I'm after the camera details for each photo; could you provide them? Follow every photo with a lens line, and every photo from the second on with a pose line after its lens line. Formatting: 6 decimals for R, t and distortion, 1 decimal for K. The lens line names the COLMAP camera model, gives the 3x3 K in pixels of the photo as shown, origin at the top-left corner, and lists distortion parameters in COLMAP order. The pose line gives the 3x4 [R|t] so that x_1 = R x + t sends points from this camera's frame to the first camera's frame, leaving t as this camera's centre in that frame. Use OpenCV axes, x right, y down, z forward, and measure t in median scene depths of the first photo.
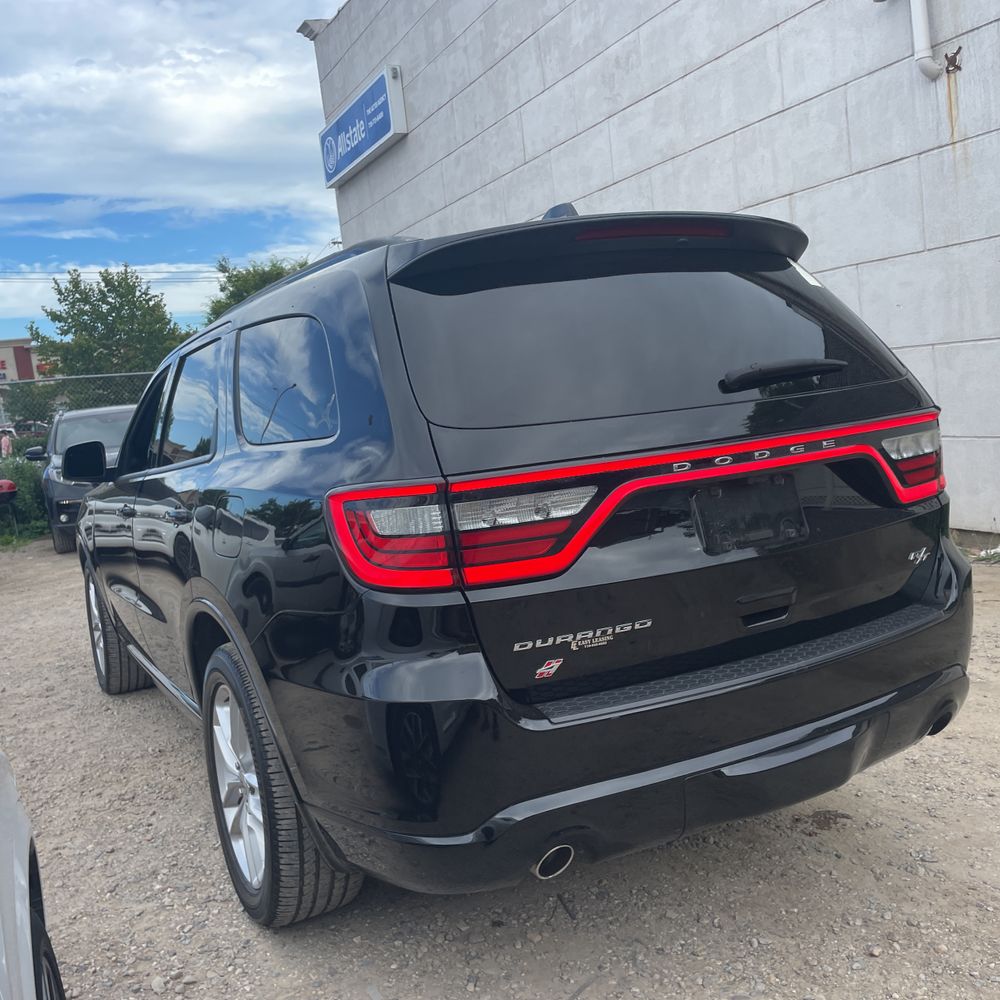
lens RADIAL K [[1048.3, 0, 498.4], [0, 1048.3, 486.8], [0, 0, 1]] dist [0.108112, -0.147349]
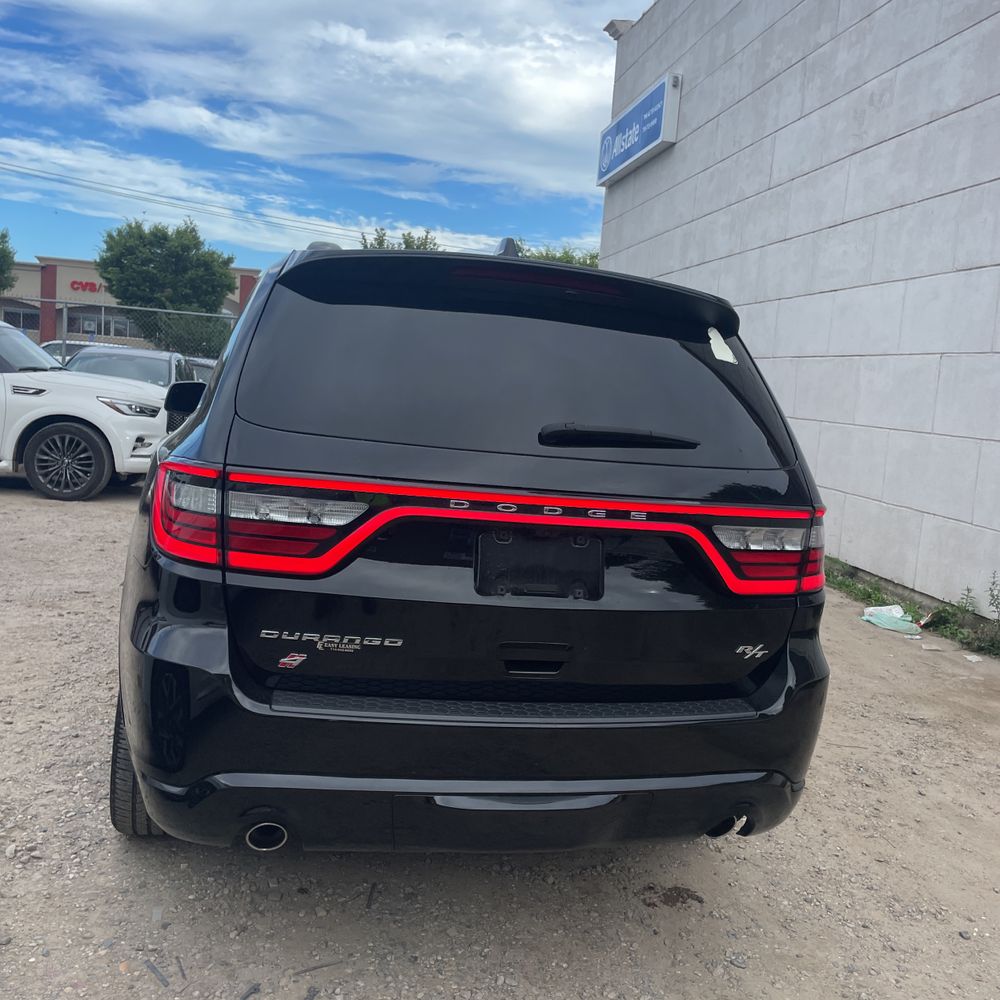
lens RADIAL K [[1048.3, 0, 498.4], [0, 1048.3, 486.8], [0, 0, 1]] dist [0.108112, -0.147349]
pose [[0.947711, 0.211828, -0.238689, 0.085019], [-0.211353, 0.977012, 0.027890, -0.013742], [0.239110, 0.024016, 0.970696, -0.000337]]
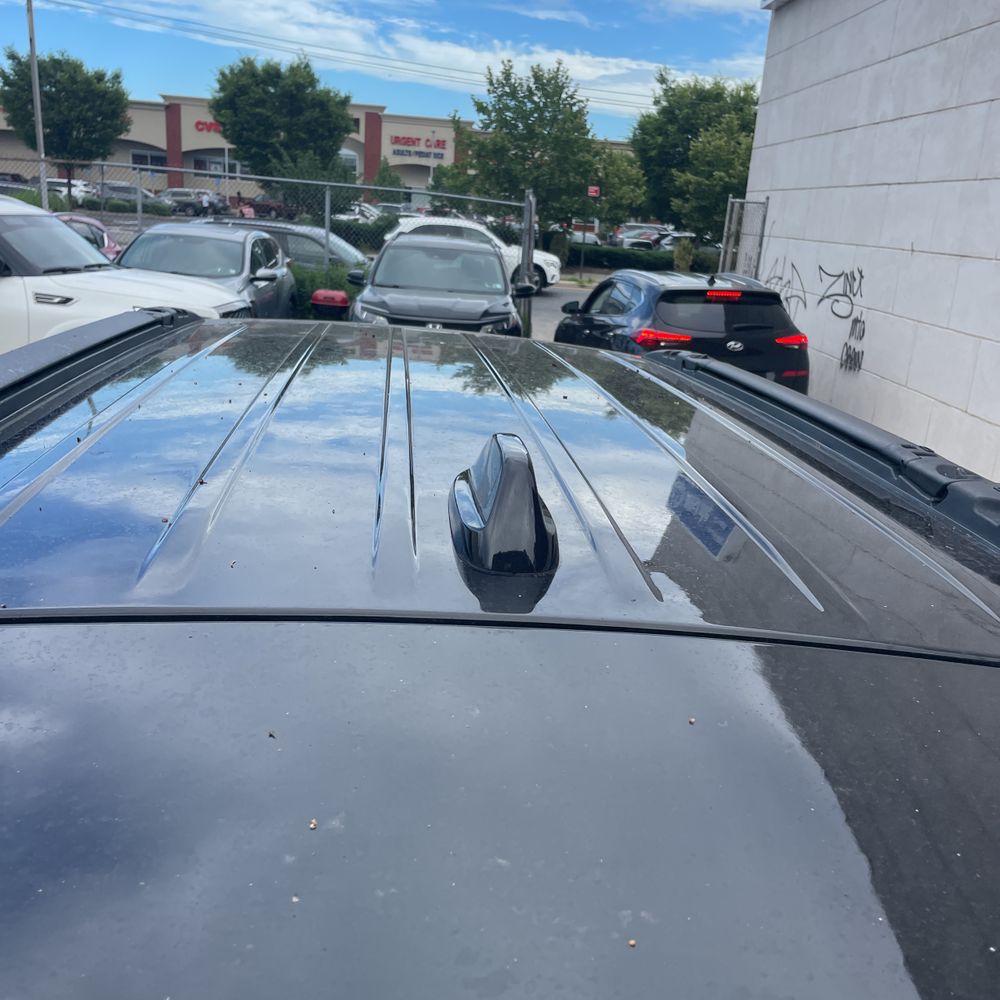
lens RADIAL K [[1052.3, 0, 501.8], [0, 1052.3, 527.5], [0, 0, 1]] dist [0.082342, -0.113195]
pose [[0.909250, 0.283207, -0.305055, 0.033903], [-0.219419, 0.948875, 0.226917, -0.074442], [0.353724, -0.139389, 0.924906, 0.183380]]
